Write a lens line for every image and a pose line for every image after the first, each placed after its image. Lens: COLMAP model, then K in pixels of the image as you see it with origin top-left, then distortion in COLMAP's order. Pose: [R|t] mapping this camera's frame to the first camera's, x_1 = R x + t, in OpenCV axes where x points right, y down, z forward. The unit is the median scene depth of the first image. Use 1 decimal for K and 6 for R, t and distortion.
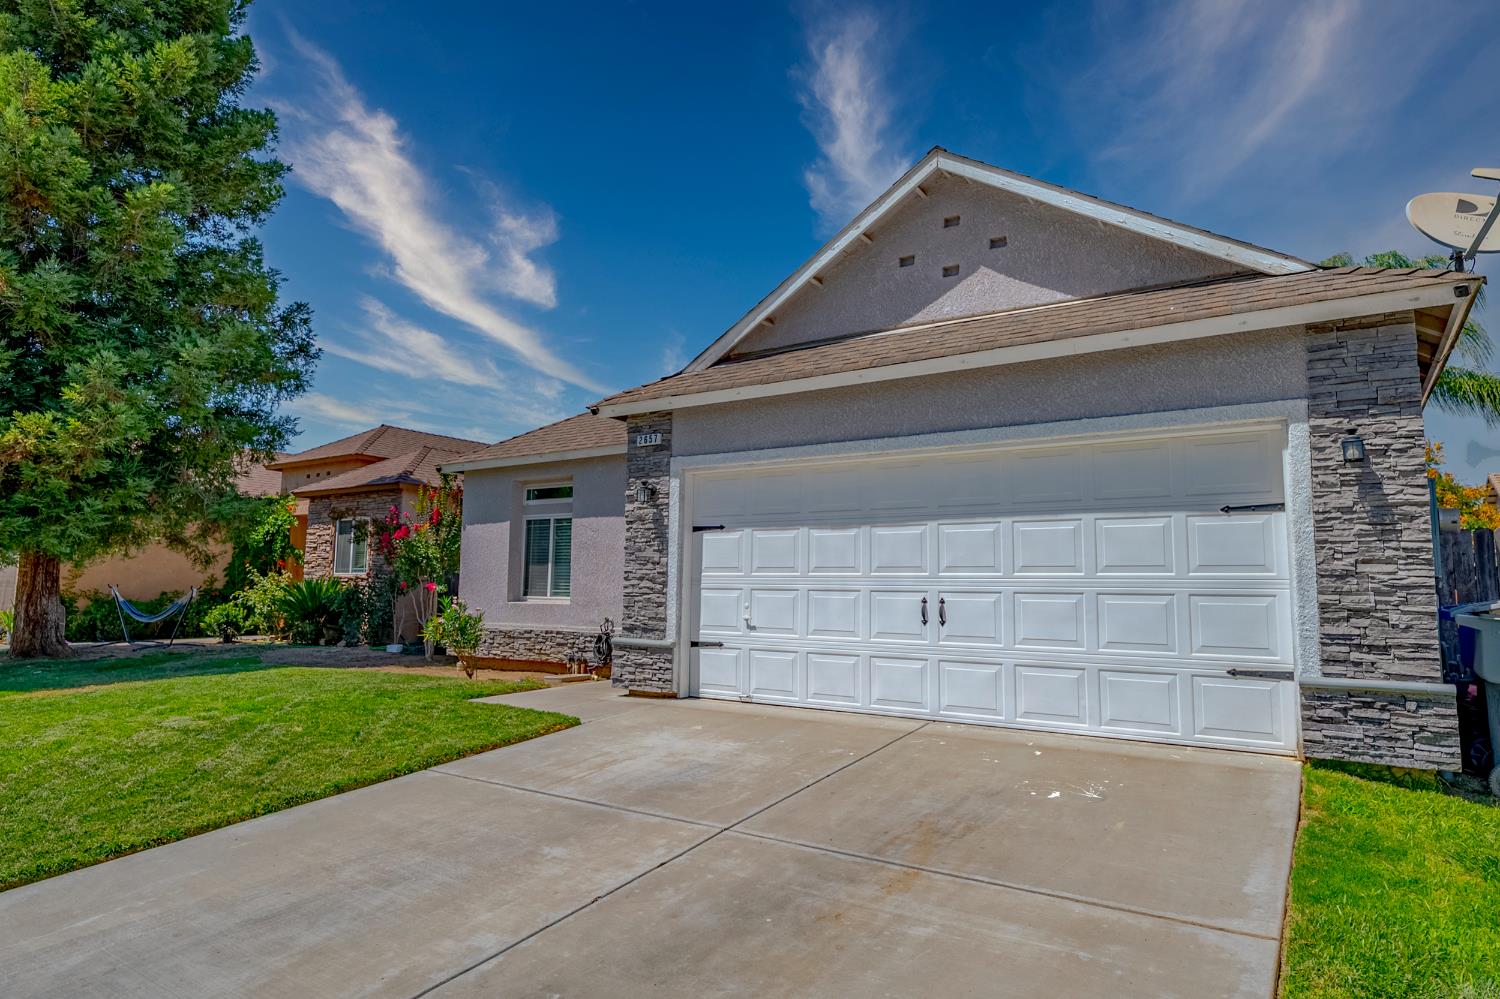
lens RADIAL K [[870.6, 0, 750.0], [0, 870.6, 499.5], [0, 0, 1]] dist [0.003953, 0.000694]
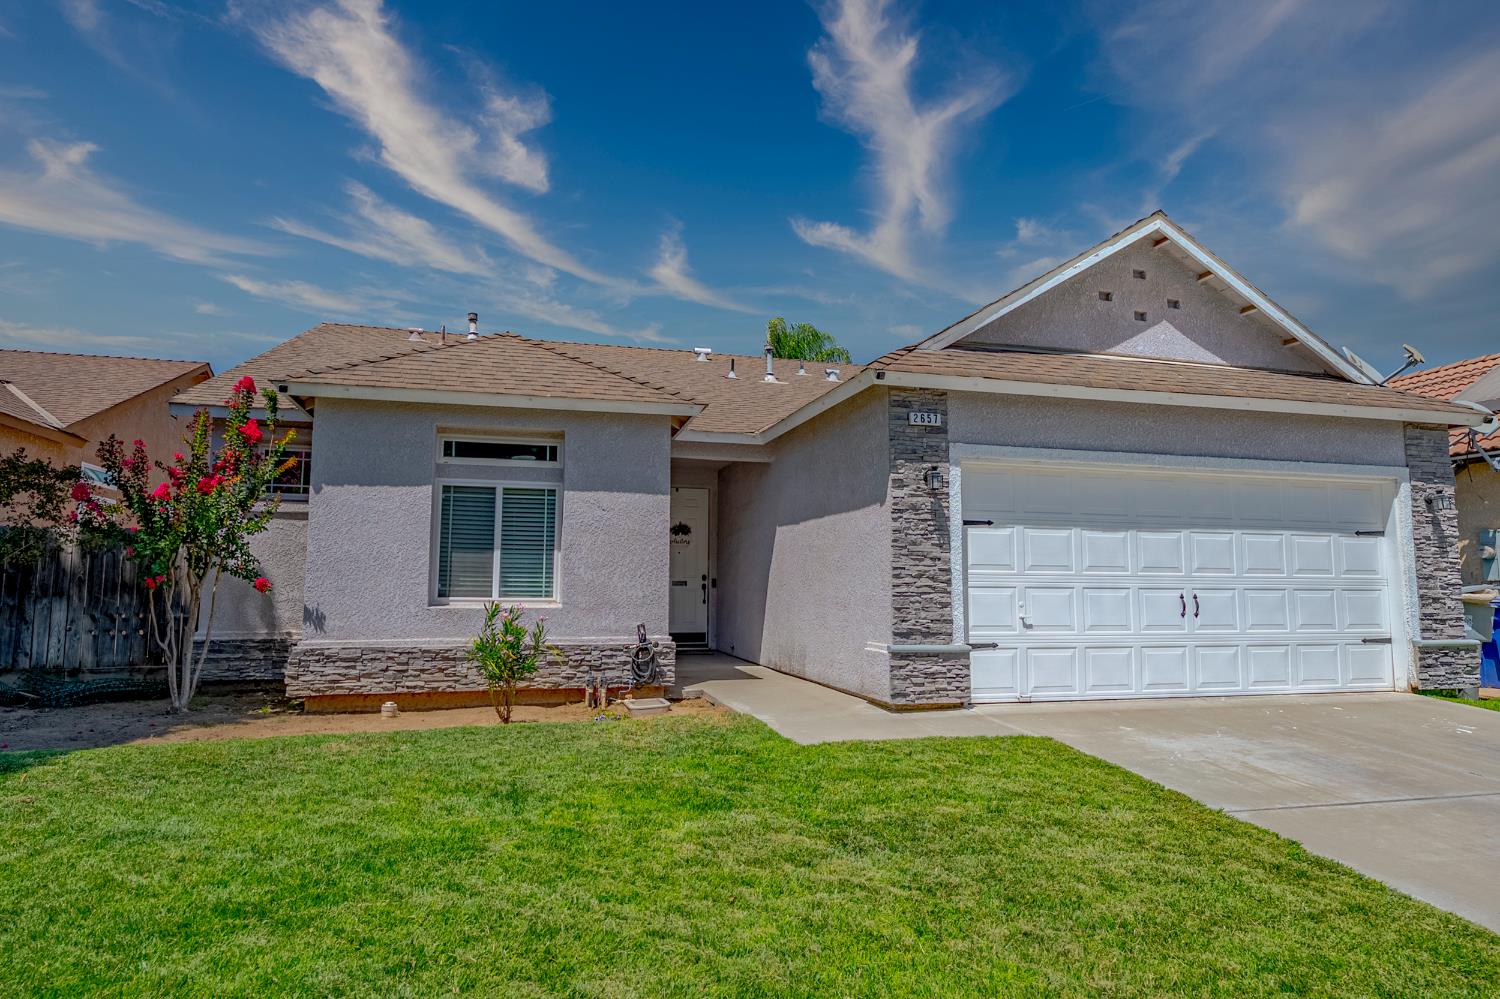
lens RADIAL K [[870.6, 0, 750.0], [0, 870.6, 499.5], [0, 0, 1]] dist [0.003953, 0.000694]
pose [[0.661609, 0.065777, 0.746959, -0.941999], [-0.076107, 0.996891, -0.020375, 0.047000], [-0.745977, -0.043369, 0.664558, 0.574861]]
